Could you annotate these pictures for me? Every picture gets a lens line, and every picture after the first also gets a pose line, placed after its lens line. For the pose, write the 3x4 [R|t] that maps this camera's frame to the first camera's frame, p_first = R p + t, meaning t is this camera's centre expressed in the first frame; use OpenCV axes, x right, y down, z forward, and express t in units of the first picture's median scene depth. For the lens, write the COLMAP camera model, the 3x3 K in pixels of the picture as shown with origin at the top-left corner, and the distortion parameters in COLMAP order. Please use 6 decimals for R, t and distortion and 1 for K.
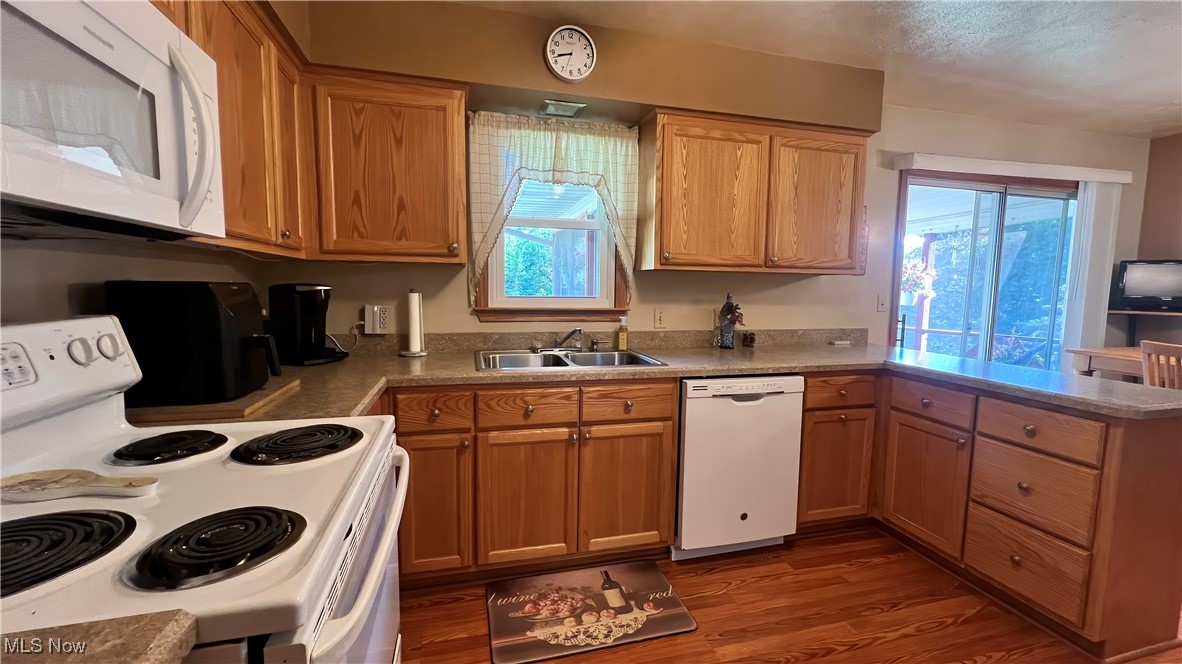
lens RADIAL K [[471.7, 0, 589.0], [0, 471.7, 330.5], [0, 0, 1]] dist [-0.002174, -0.000041]
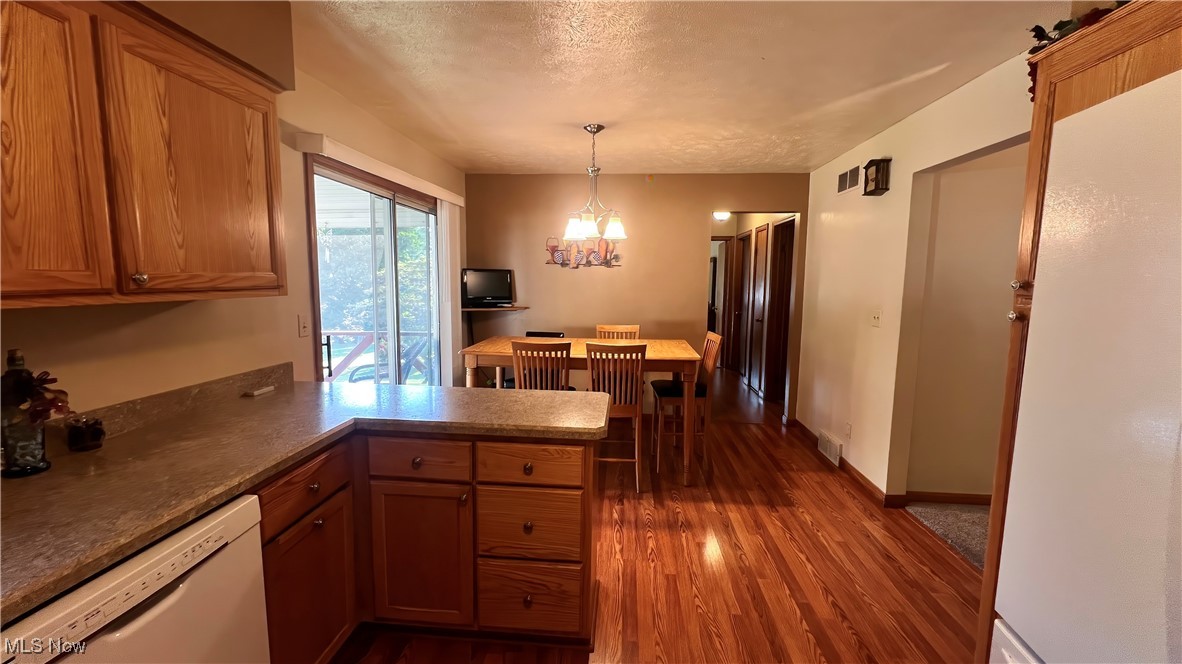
lens RADIAL K [[471.7, 0, 589.9], [0, 471.7, 329.4], [0, 0, 1]] dist [-0.002174, -0.000041]
pose [[0.331976, -0.110721, 0.936767, 0.073486], [0.081325, 0.992749, 0.088518, -0.100409], [-0.939775, 0.046797, 0.338574, 0.375488]]
